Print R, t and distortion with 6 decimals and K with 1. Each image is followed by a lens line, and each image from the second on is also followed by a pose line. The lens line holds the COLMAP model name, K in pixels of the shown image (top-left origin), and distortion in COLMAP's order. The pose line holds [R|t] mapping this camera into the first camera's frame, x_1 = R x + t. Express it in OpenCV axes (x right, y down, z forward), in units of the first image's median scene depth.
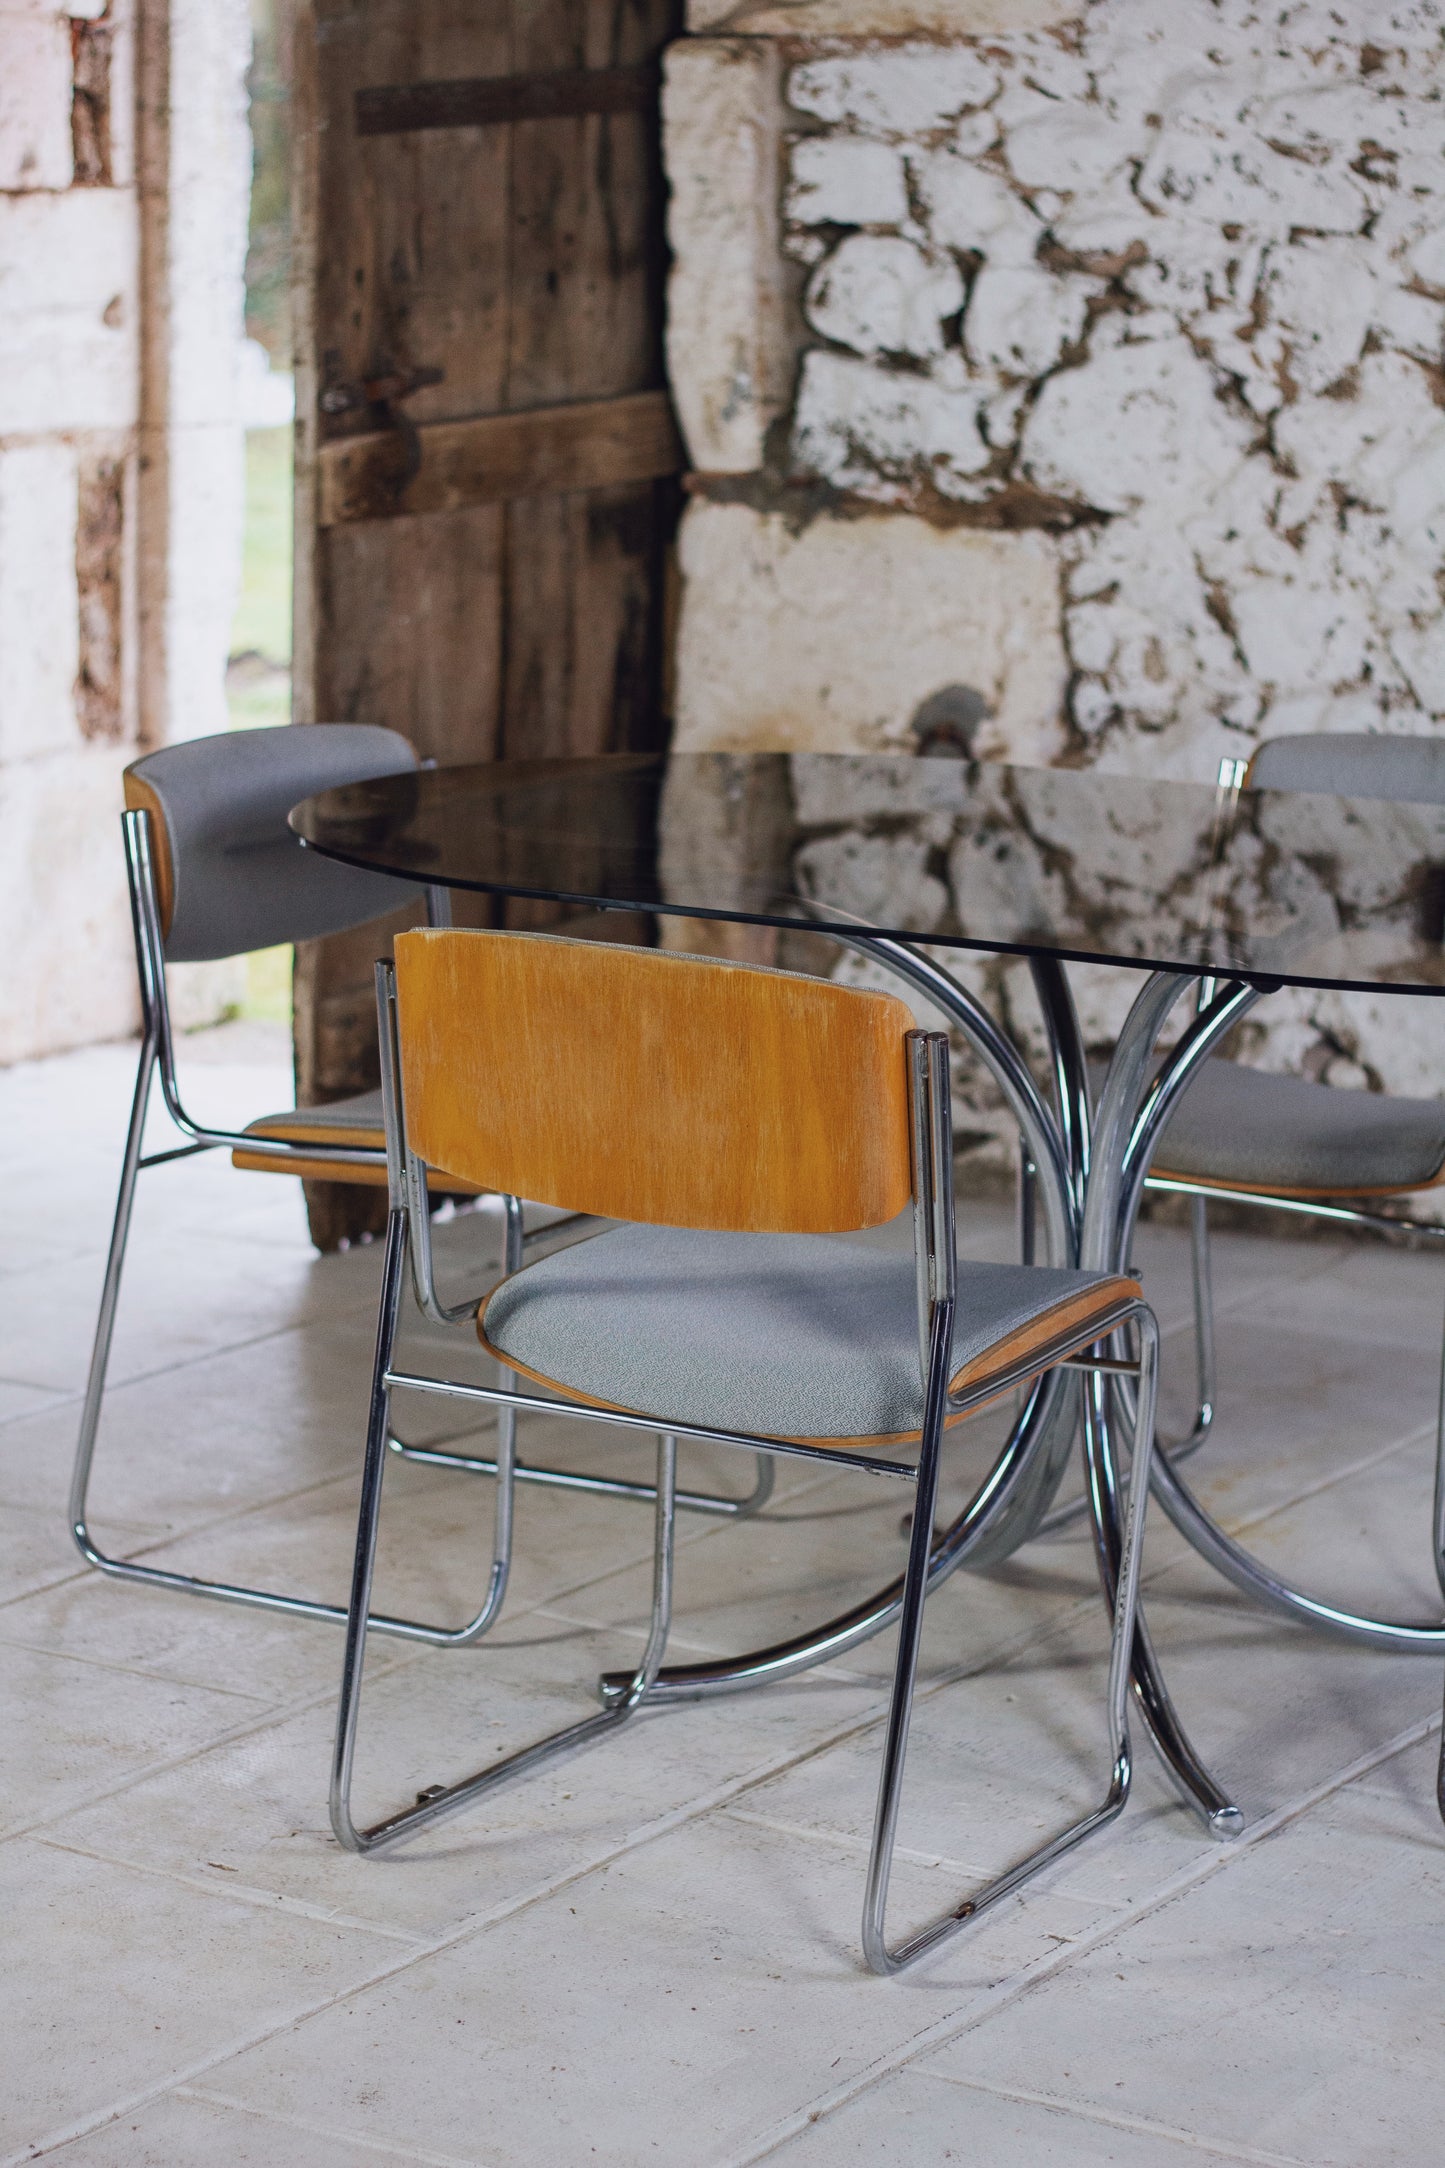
lens RADIAL K [[5089.0, 0, 722.5], [0, 5089.0, 1084.0], [0, 0, 1]] dist [-0.084192, -0.196069]
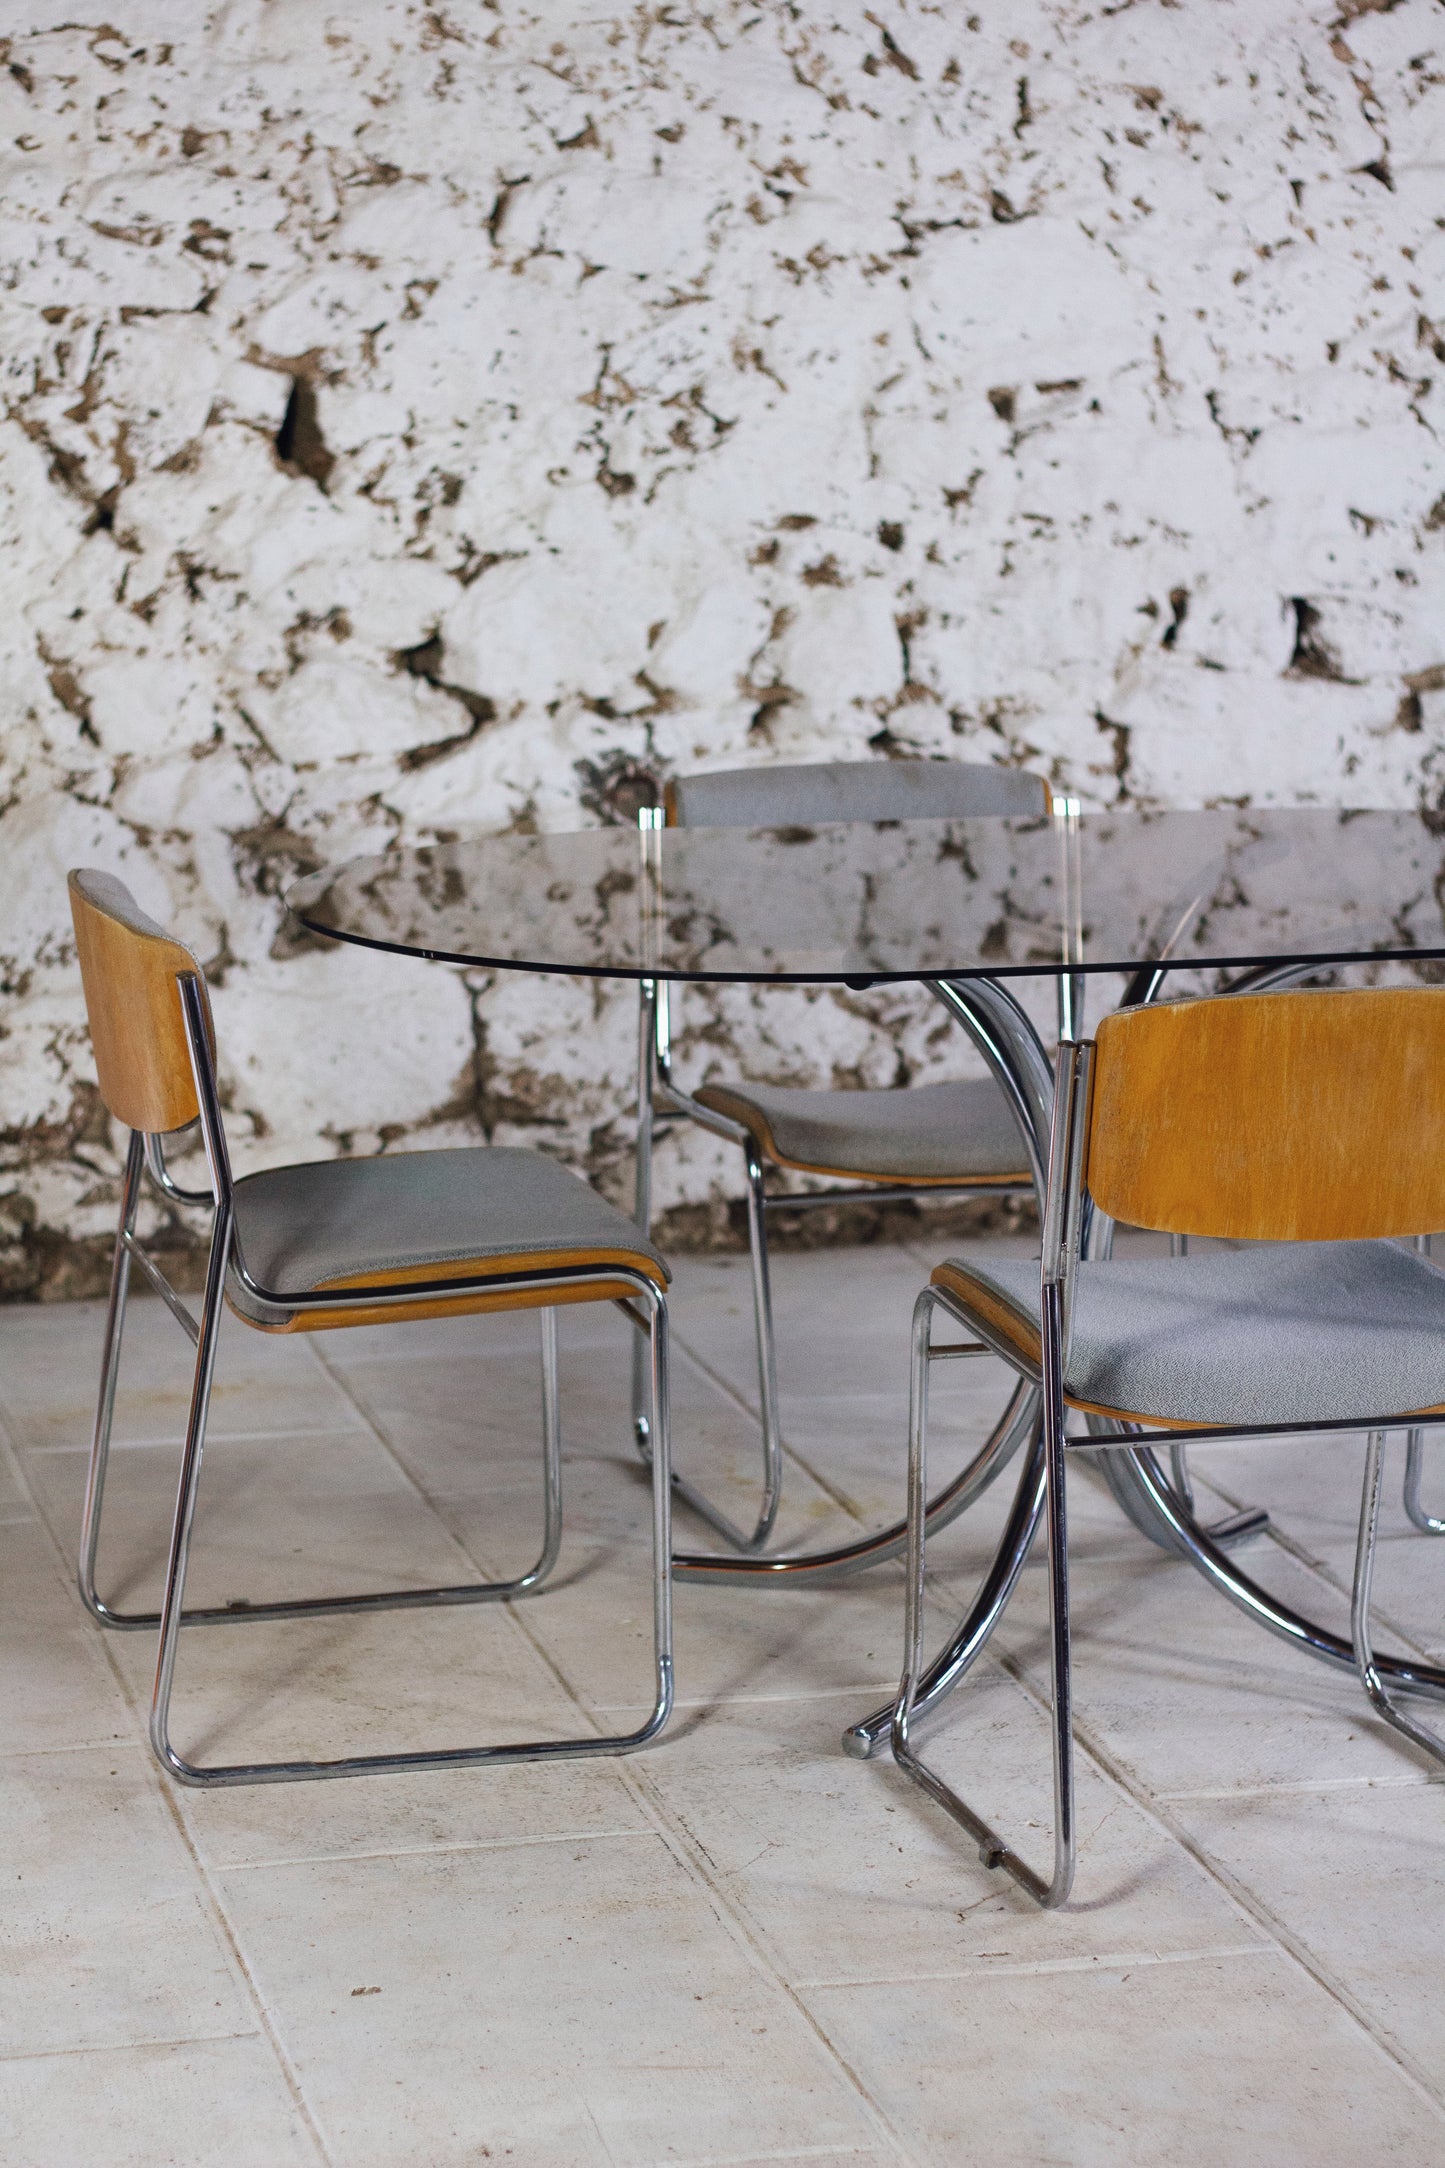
lens RADIAL K [[5089.0, 0, 722.5], [0, 5089.0, 1084.0], [0, 0, 1]] dist [-0.084192, -0.196069]
pose [[0.693768, -0.149754, 0.704457, -0.540091], [0.151334, 0.986617, 0.060698, -0.057871], [-0.704119, 0.064498, 0.707146, 0.200893]]
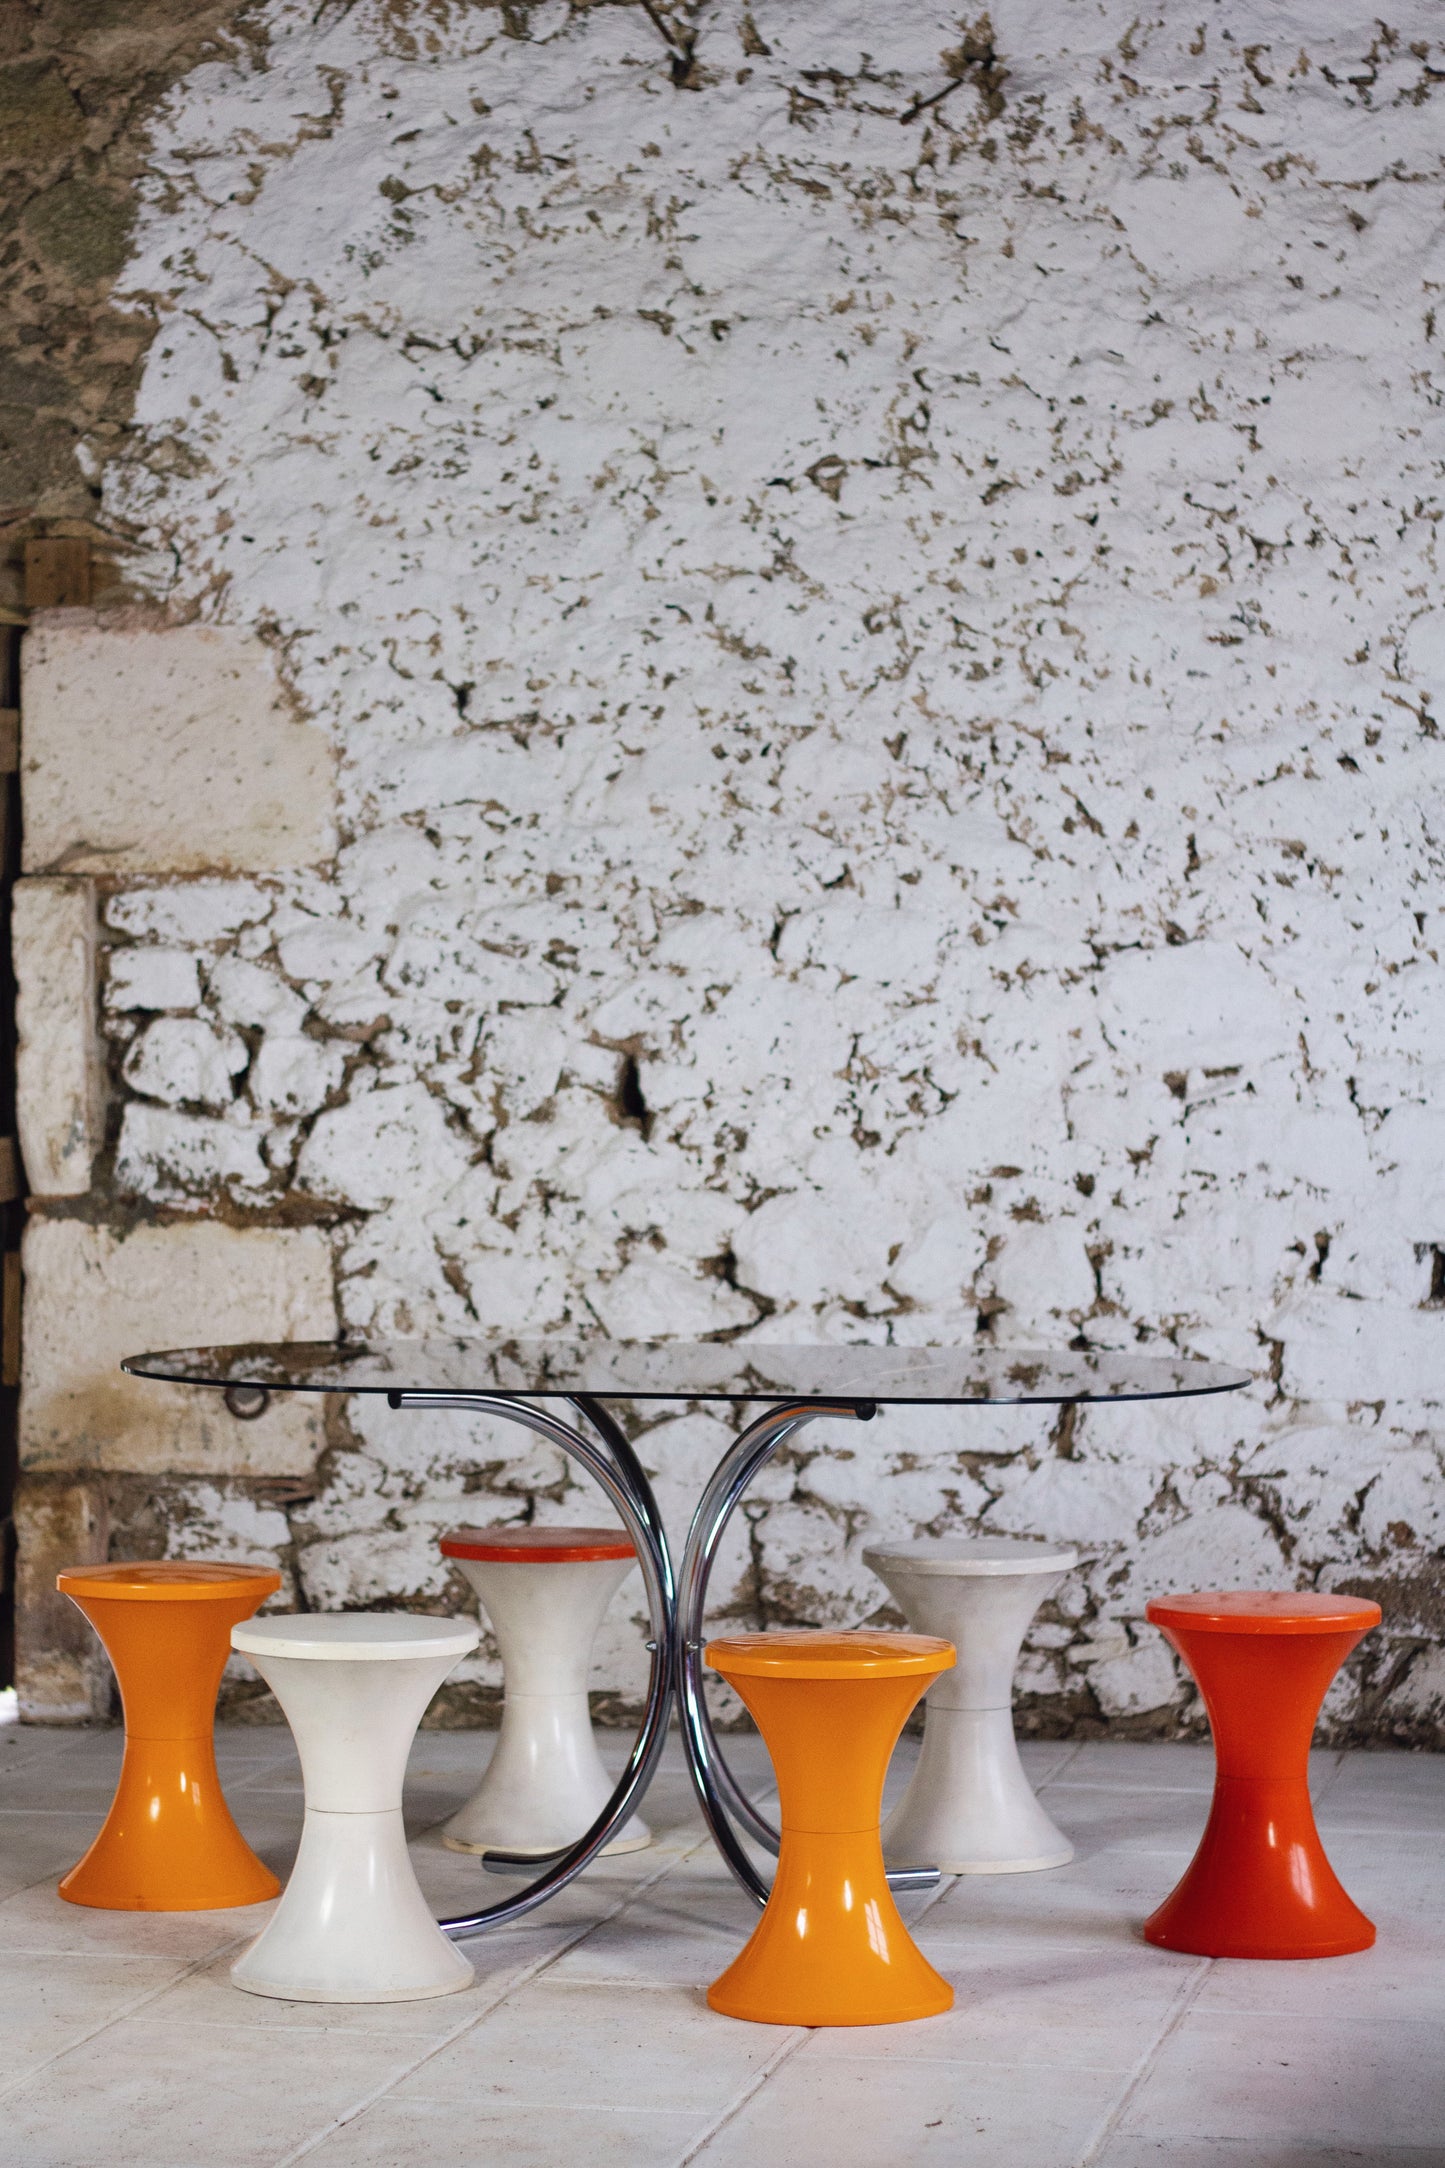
lens RADIAL K [[5220.5, 0, 722.5], [0, 5220.5, 1084.0], [0, 0, 1]] dist [-0.079662, -0.243338]
pose [[0.936197, -0.020273, 0.350890, -0.335893], [0.081651, 0.983567, -0.161025, 0.091263], [-0.341860, 0.179402, 0.922468, -0.352536]]
